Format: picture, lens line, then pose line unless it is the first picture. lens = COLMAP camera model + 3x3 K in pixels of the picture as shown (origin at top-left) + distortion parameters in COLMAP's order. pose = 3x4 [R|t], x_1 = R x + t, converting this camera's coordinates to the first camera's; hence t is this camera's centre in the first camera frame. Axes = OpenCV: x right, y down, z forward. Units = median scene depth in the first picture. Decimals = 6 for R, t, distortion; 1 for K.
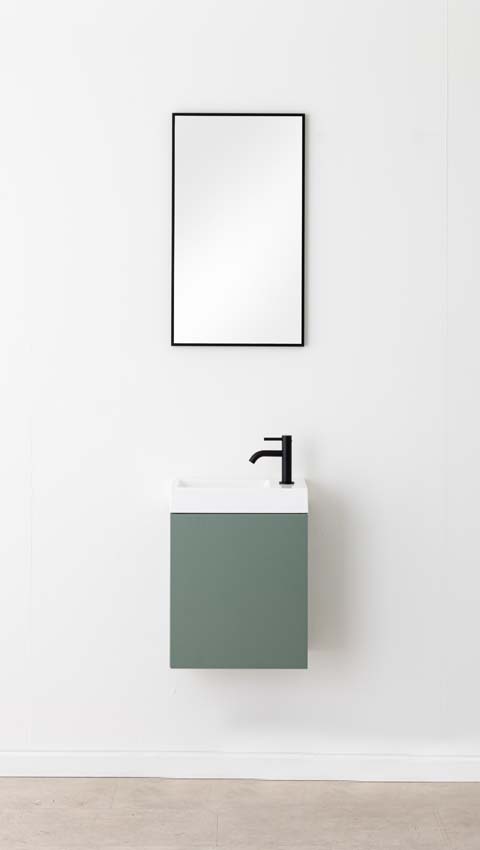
lens RADIAL K [[1642.6, 0, 240.0], [0, 1642.6, 425.0], [0, 0, 1]] dist [-0.012206, -0.025624]
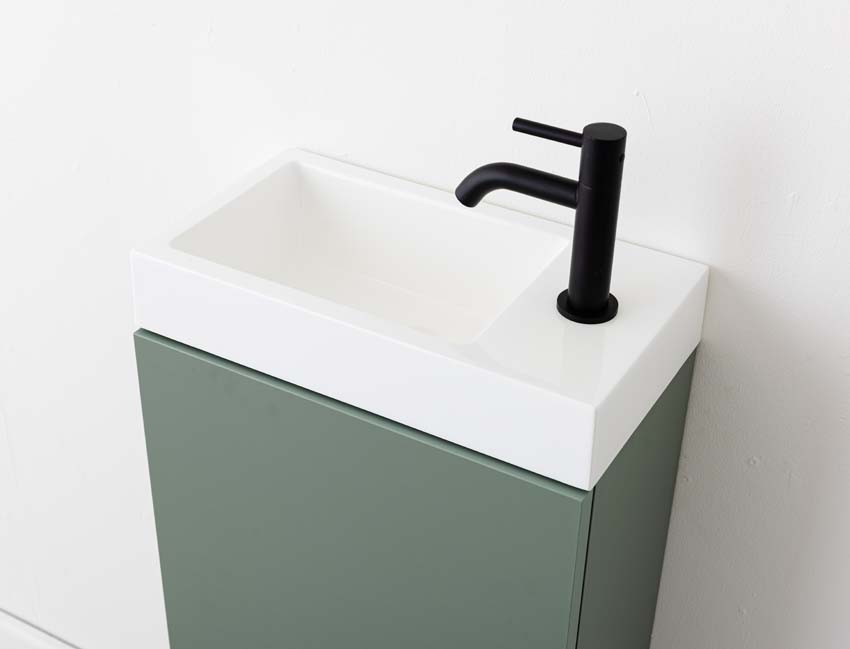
lens RADIAL K [[1352.4, 0, 425.0], [0, 1352.4, 324.5], [0, 0, 1]] dist [-0.022140, 0.005283]
pose [[0.876579, 0.272146, -0.396921, 0.088137], [-0.067768, 0.886339, 0.458051, -0.053769], [0.476464, -0.374620, 0.795388, 0.827881]]
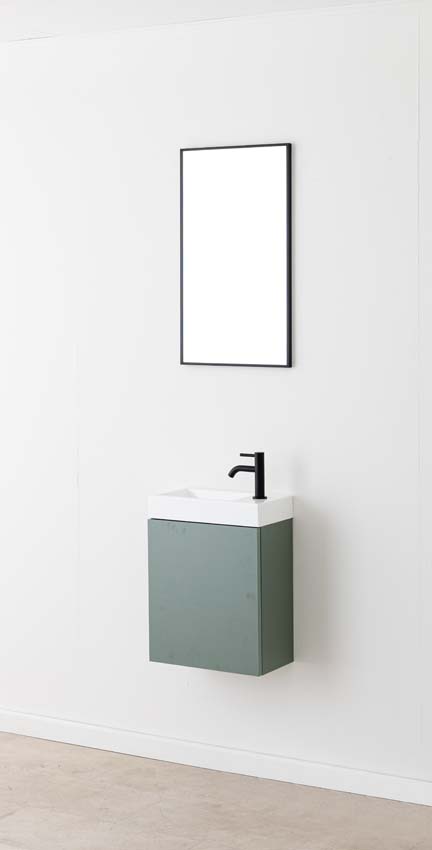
lens RADIAL K [[1642.0, 0, 188.5], [0, 1642.0, 425.2], [0, 0, 1]] dist [-0.013318, -0.012131]
pose [[0.847777, 0.040840, -0.528777, 0.542302], [-0.040960, 0.999095, 0.011495, -0.021035], [0.528768, 0.011913, 0.848683, 0.087742]]
